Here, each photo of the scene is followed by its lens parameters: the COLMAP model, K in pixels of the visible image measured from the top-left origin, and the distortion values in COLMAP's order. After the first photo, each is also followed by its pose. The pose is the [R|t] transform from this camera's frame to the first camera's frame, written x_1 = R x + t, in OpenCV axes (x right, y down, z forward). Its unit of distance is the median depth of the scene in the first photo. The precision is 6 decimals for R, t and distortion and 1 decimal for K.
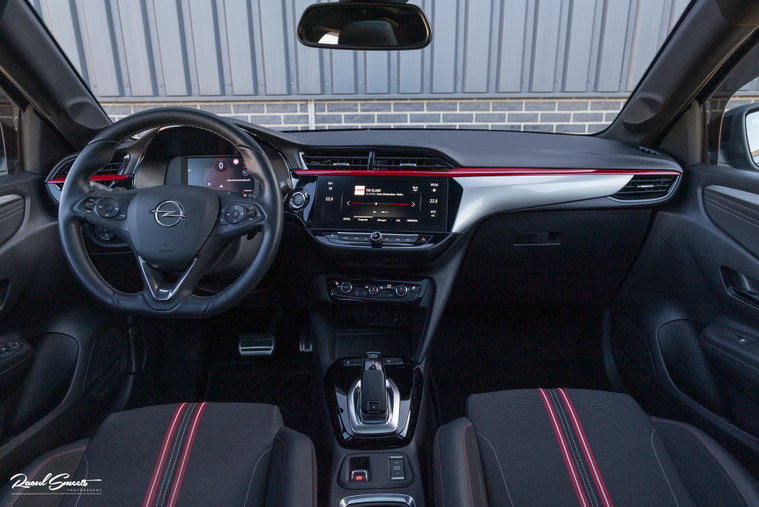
lens RADIAL K [[512.7, 0, 400.6], [0, 512.7, 255.6], [0, 0, 1]] dist [-0.000779, 0.000958]
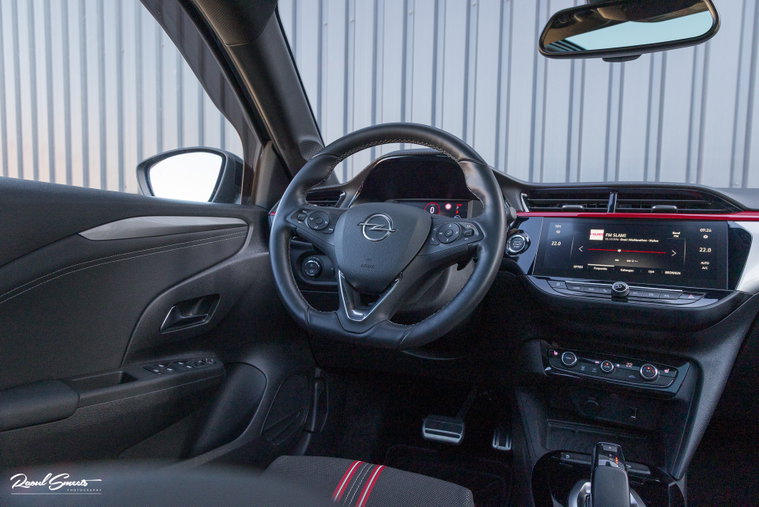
lens RADIAL K [[520.0, 0, 382.8], [0, 520.0, 254.9], [0, 0, 1]] dist [-0.006528, -0.003506]
pose [[0.920085, 0.049488, -0.388580, -0.073194], [-0.140032, 0.967991, -0.208291, 0.122541], [0.365834, 0.246059, 0.897563, 0.168127]]
